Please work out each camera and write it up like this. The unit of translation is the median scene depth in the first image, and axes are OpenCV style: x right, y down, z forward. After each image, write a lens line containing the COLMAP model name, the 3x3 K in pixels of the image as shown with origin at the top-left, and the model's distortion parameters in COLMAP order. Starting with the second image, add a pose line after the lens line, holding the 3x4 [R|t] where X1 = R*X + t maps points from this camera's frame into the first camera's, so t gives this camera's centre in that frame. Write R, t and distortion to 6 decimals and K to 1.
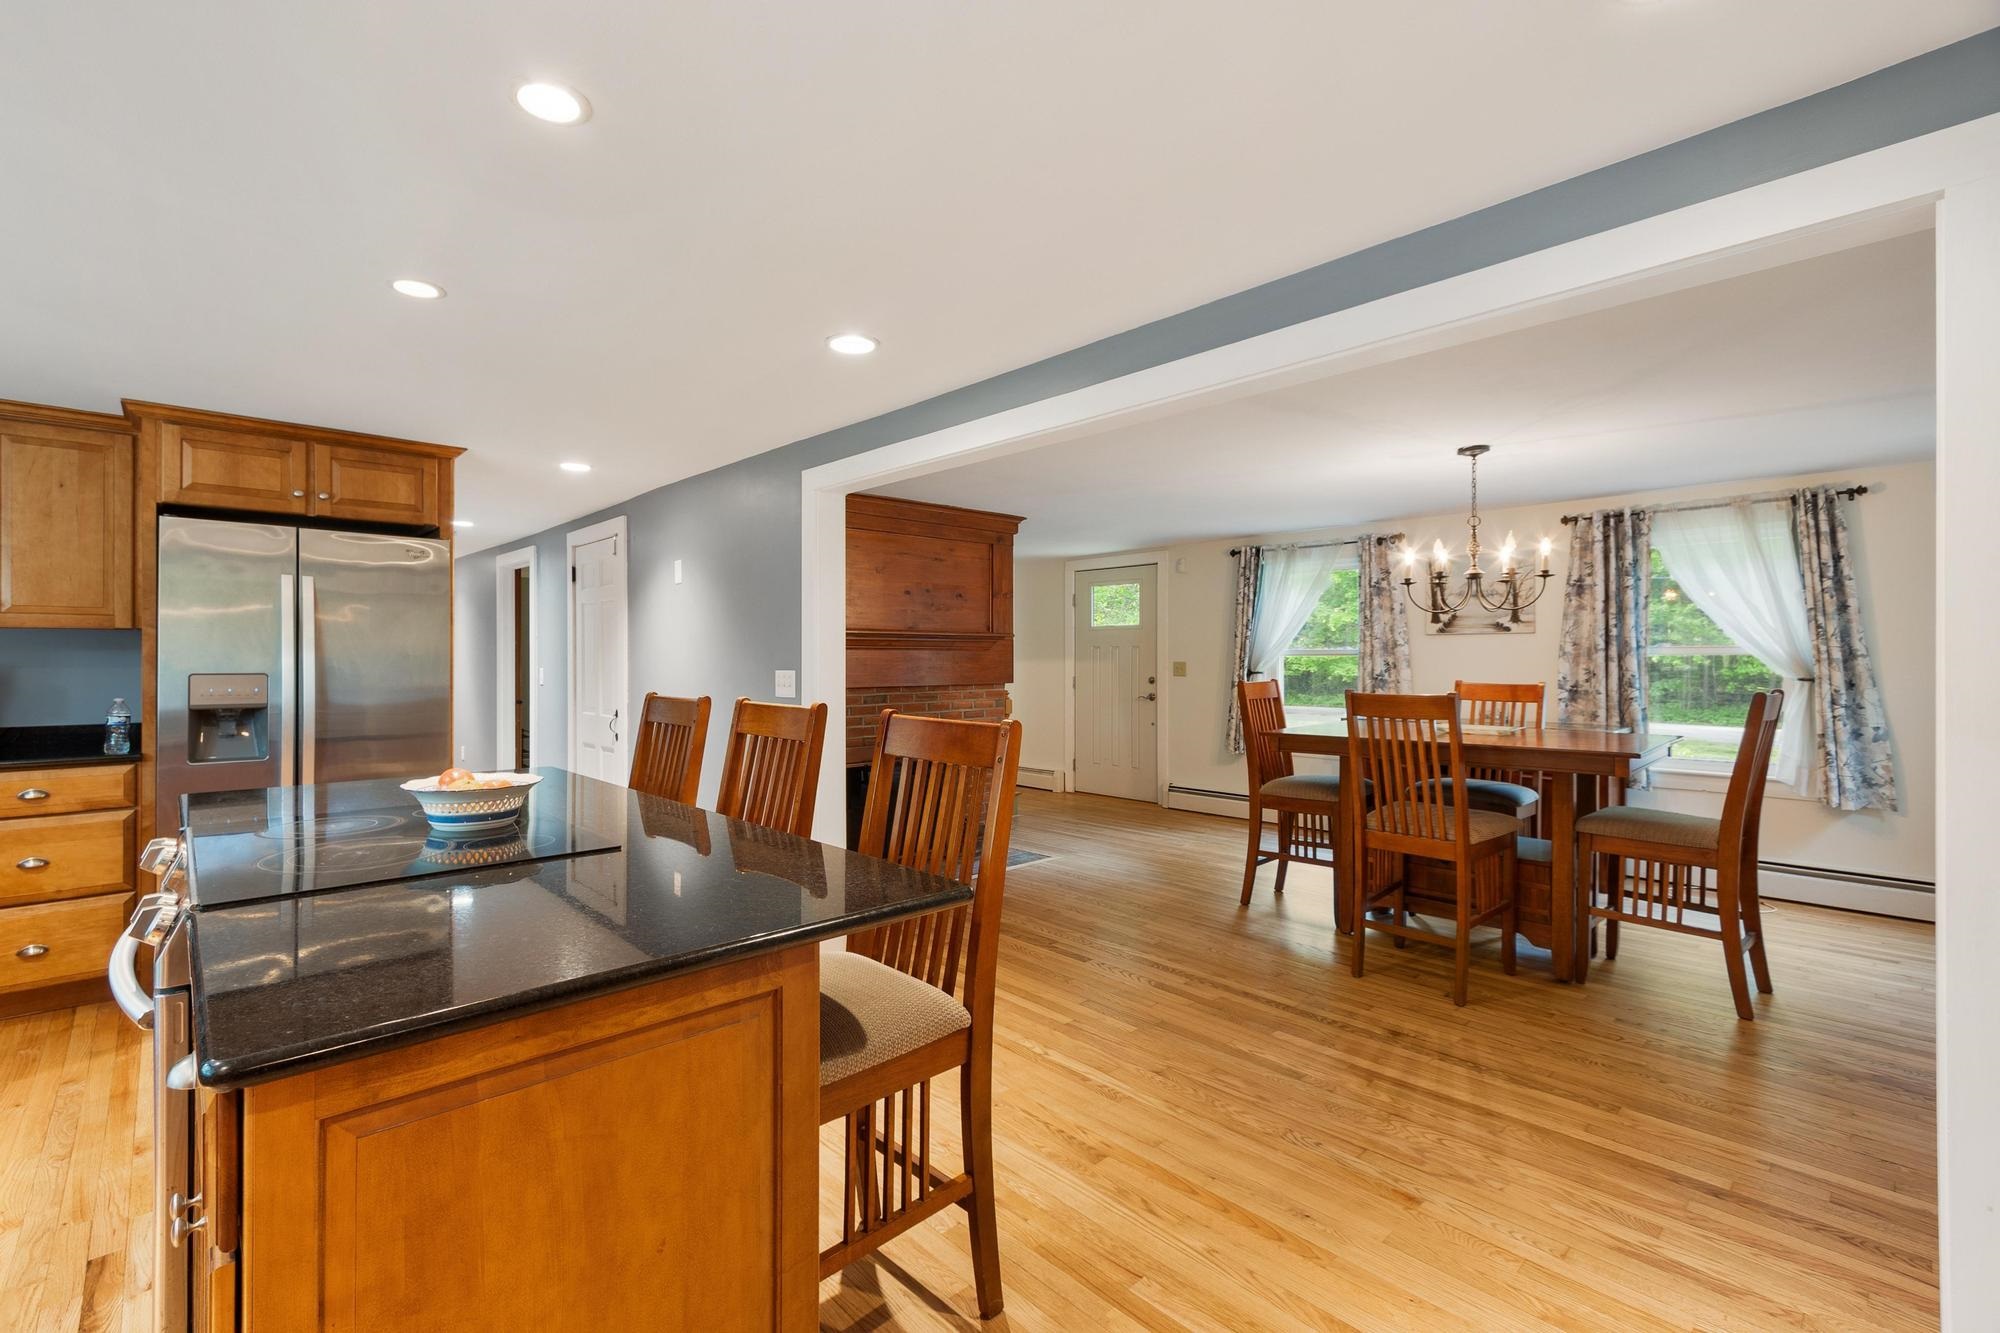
lens RADIAL K [[857.8, 0, 957.7], [0, 857.8, 673.3], [0, 0, 1]] dist [-0.000582, -0.000156]
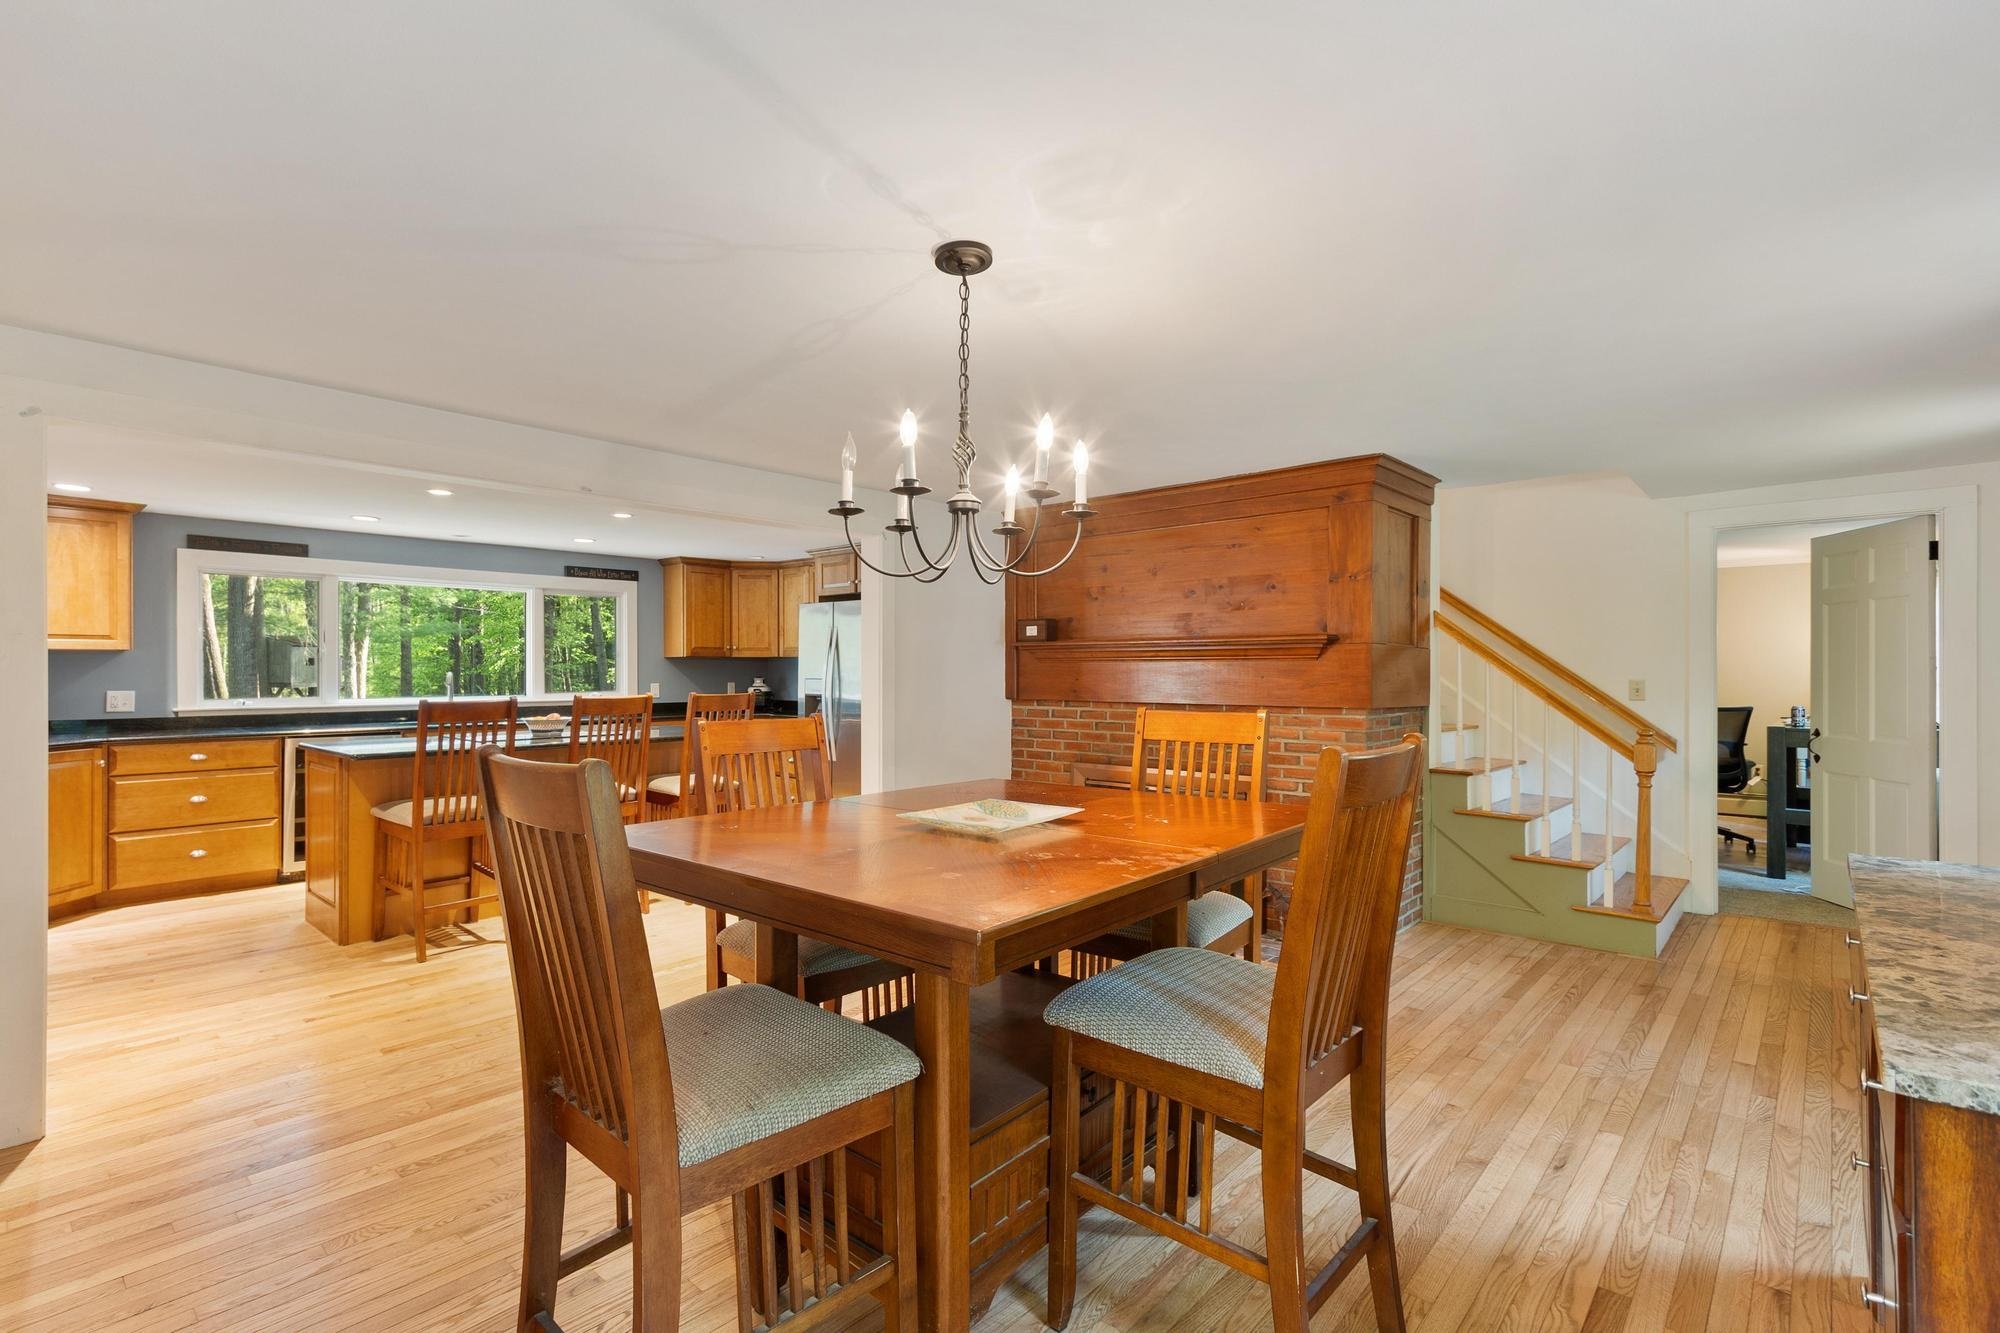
lens RADIAL K [[950.0, 0, 970.6], [0, 950.0, 668.5], [0, 0, 1]] dist [0.000908, 0.000374]
pose [[0.096107, -0.004633, -0.995360, 1.549542], [-0.016369, 0.999847, -0.006235, -0.018982], [0.995236, 0.016892, 0.096016, 1.269508]]
